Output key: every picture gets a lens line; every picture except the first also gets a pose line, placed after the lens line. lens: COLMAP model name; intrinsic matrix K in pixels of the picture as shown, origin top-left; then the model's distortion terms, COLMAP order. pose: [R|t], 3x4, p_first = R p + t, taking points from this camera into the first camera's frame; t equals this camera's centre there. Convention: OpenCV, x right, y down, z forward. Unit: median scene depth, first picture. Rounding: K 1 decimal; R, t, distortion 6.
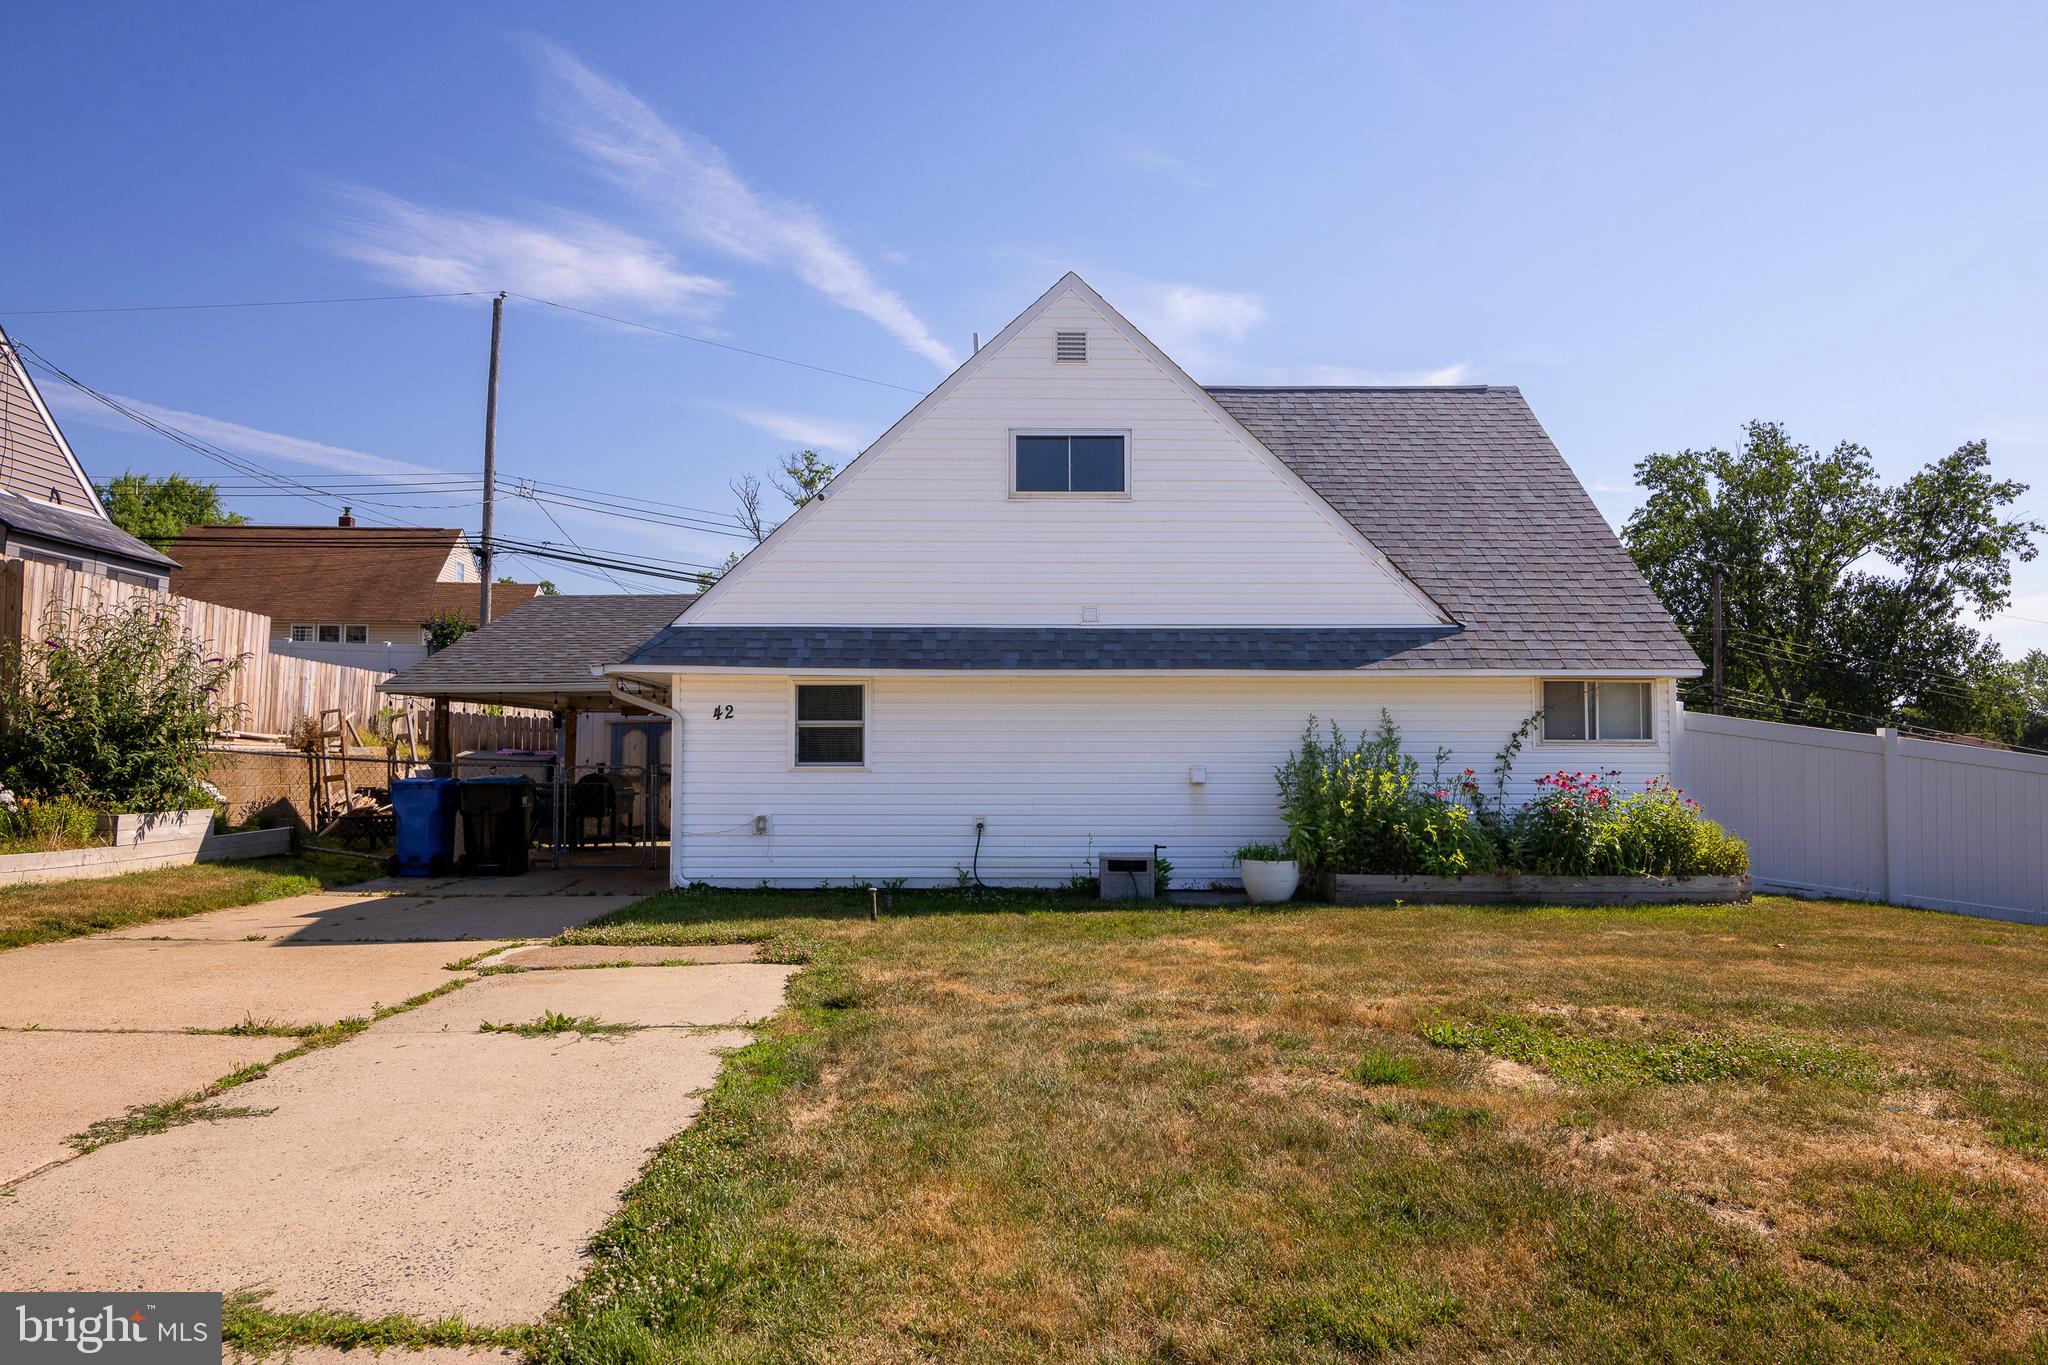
lens RADIAL K [[1335.5, 0, 1024.0], [0, 1335.5, 682.5], [0, 0, 1]] dist [-0.003773, -0.001830]
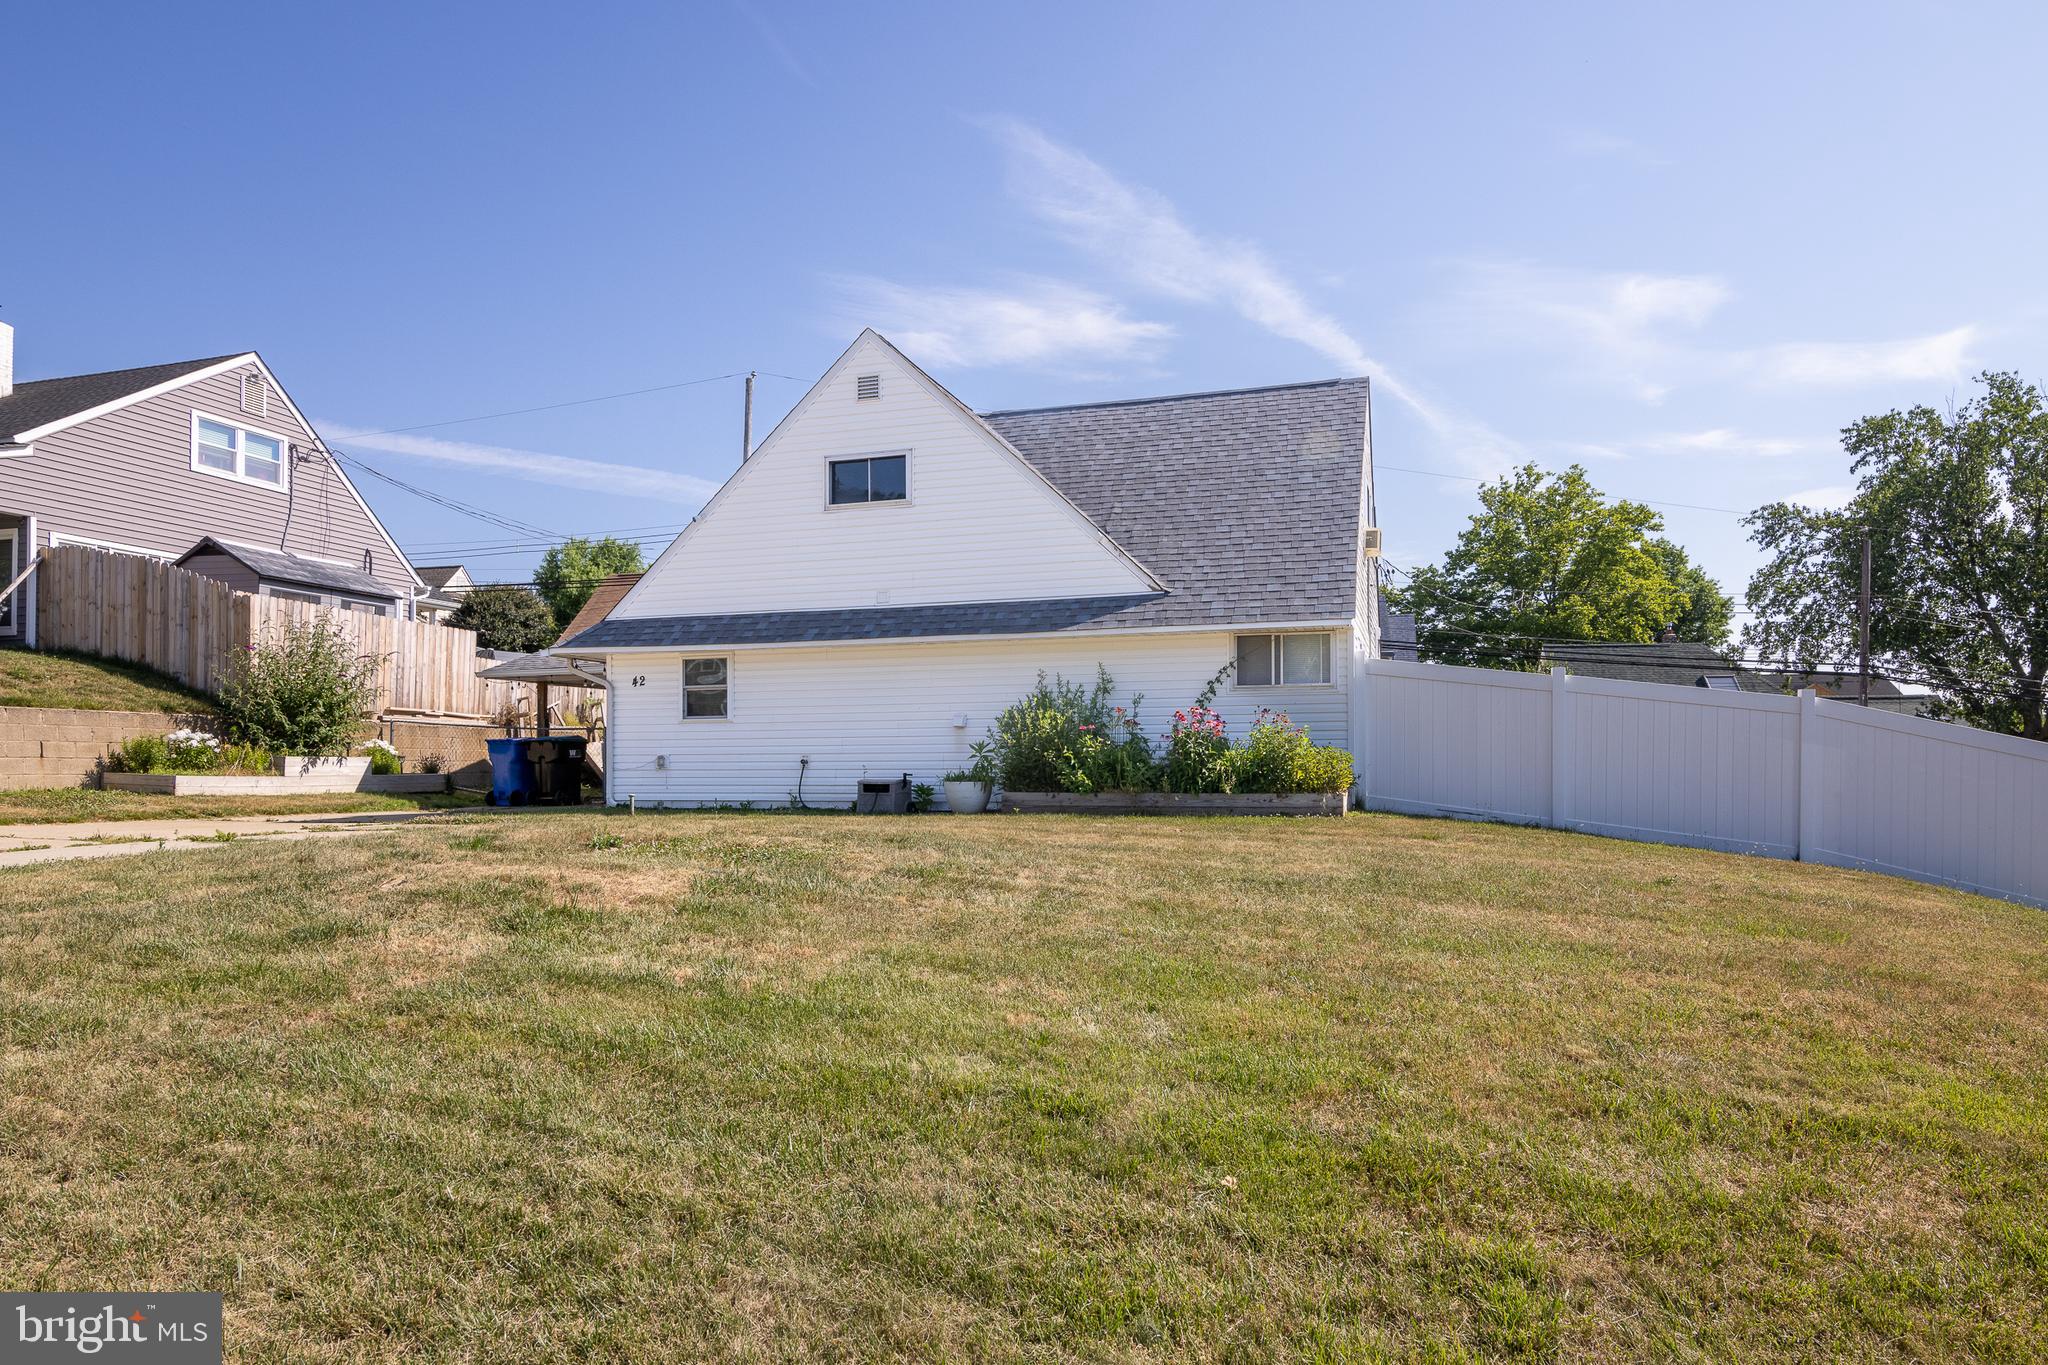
lens RADIAL K [[1225.0, 0, 1021.6], [0, 1225.0, 750.4], [0, 0, 1]] dist [-0.008019, -0.000805]
pose [[0.952074, -0.009598, -0.305717, 0.538881], [0.024060, 0.998761, 0.043570, 0.048081], [0.304919, -0.048838, 0.951125, -0.086346]]
